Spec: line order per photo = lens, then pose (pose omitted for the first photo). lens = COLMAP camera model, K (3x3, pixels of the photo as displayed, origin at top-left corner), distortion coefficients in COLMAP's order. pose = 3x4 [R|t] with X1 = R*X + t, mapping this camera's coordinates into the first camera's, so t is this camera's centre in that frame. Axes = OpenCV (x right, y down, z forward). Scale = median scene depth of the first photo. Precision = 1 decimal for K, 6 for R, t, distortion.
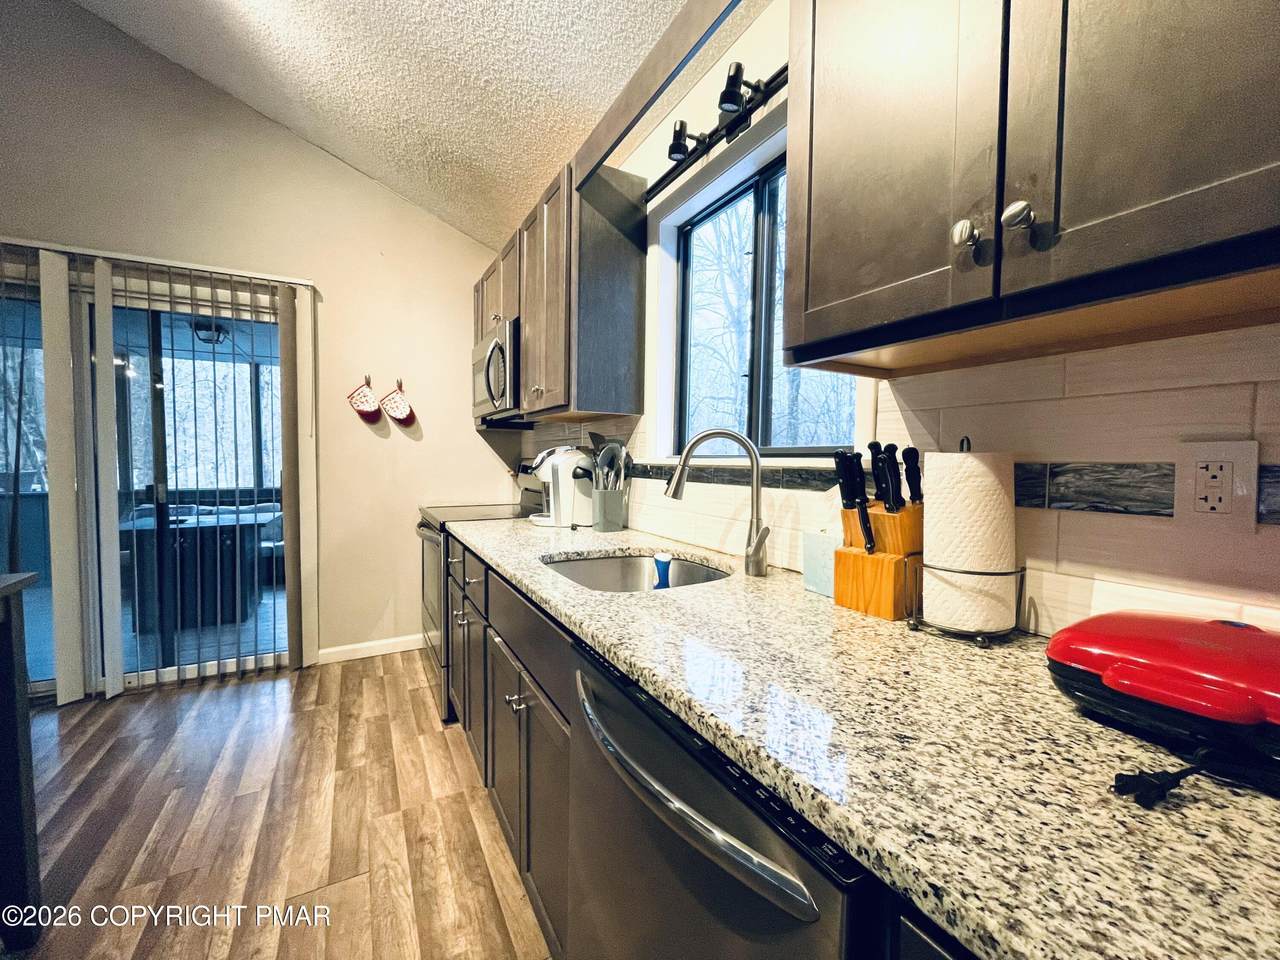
lens RADIAL K [[517.6, 0, 640.0], [0, 517.6, 480.0], [0, 0, 1]] dist [-0.004229, -0.000068]
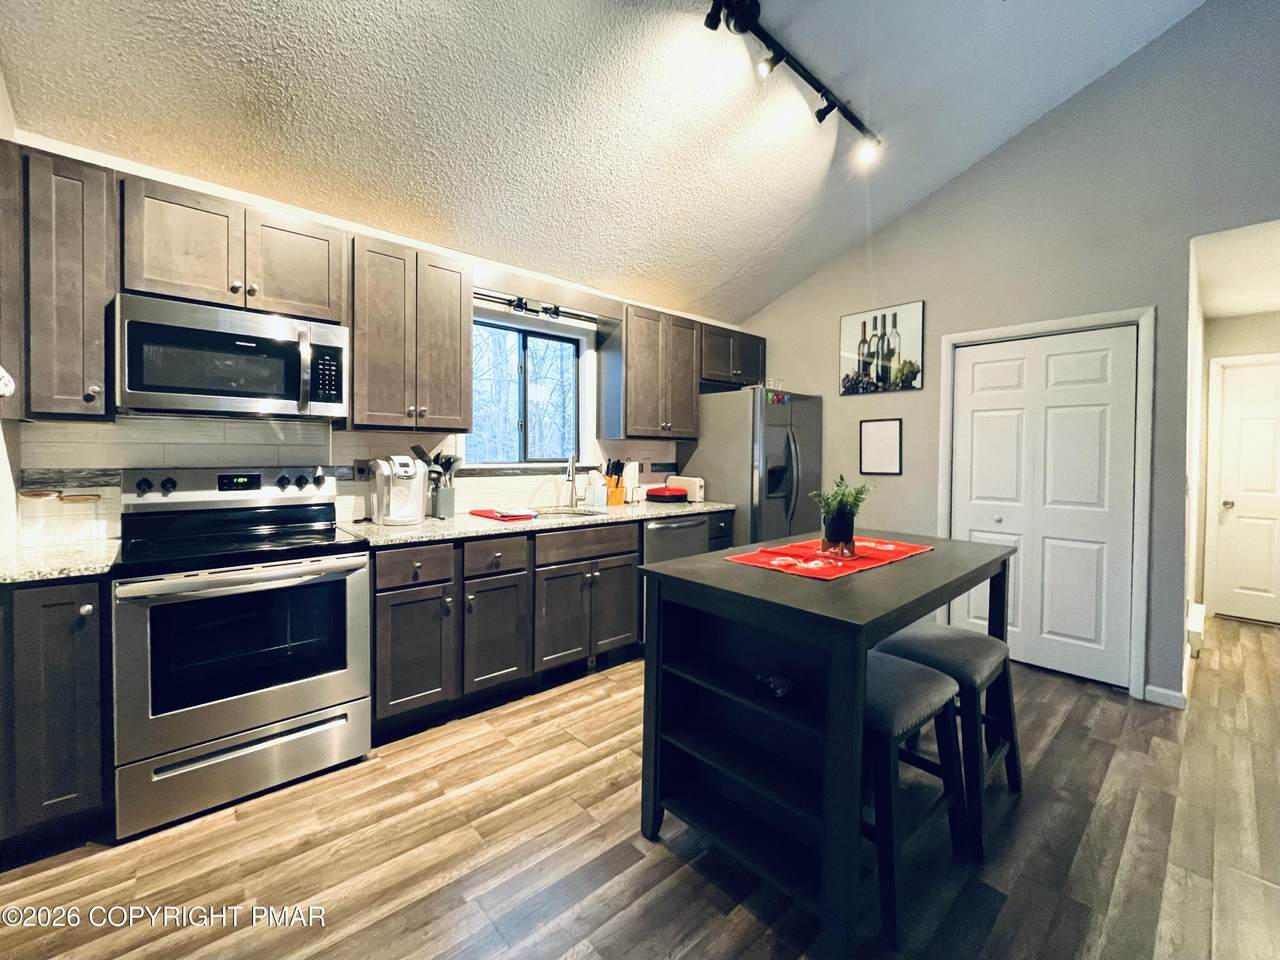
lens RADIAL K [[524.5, 0, 639.2], [0, 524.5, 460.9], [0, 0, 1]] dist [0.000514, 0.000135]
pose [[-0.229401, -0.027498, 0.972943, -1.719013], [0.025398, 0.999091, 0.034225, -0.097370], [-0.973000, 0.032562, -0.228495, 0.897551]]
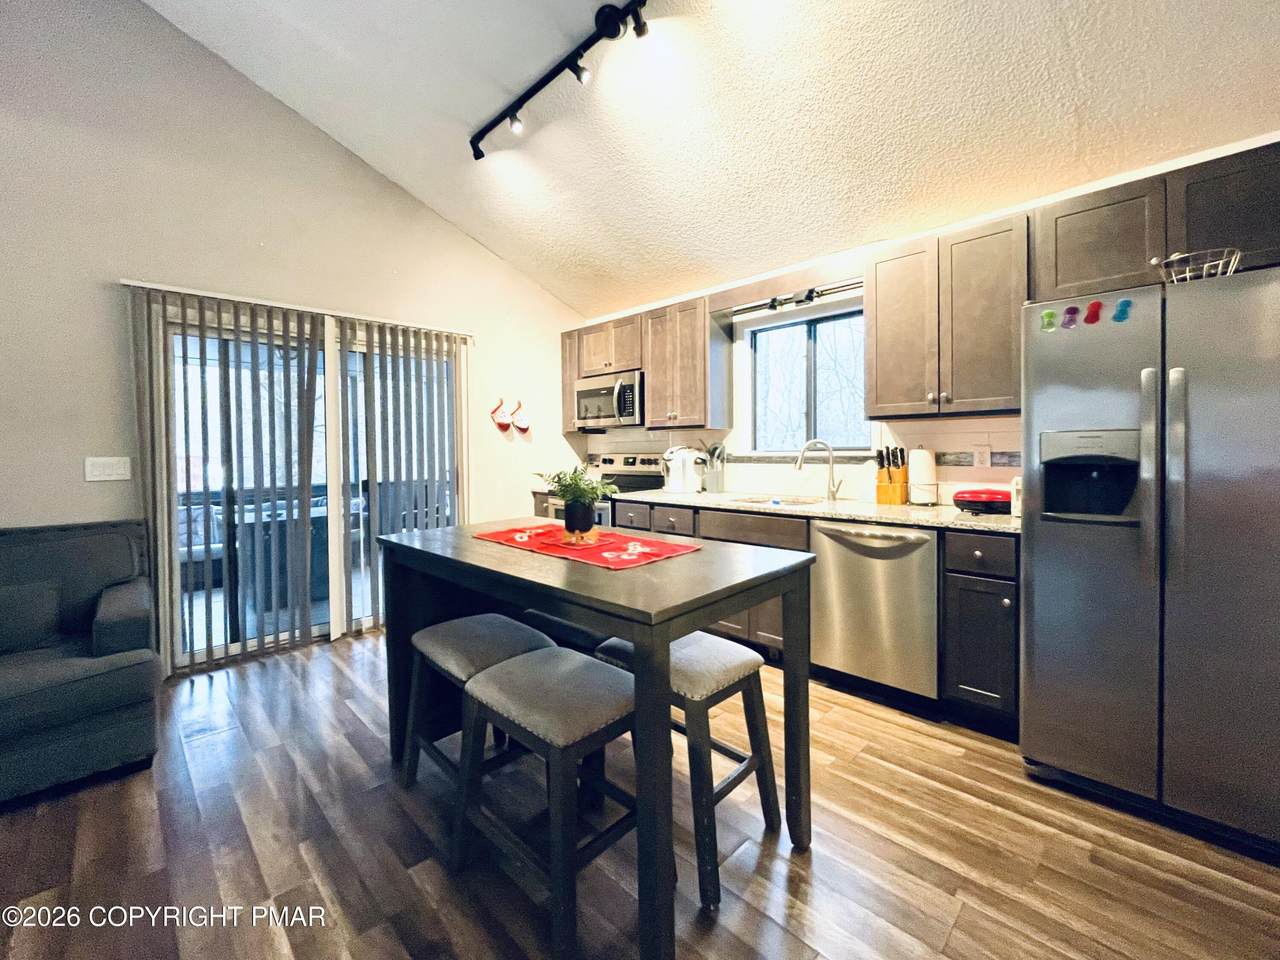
lens RADIAL K [[520.9, 0, 644.3], [0, 520.9, 458.2], [0, 0, 1]] dist [-0.030370, -0.000029]
pose [[0.956451, -0.028547, 0.290494, -0.918099], [0.034391, 0.999295, -0.015032, -0.004806], [-0.289860, 0.024368, 0.956759, -0.744445]]
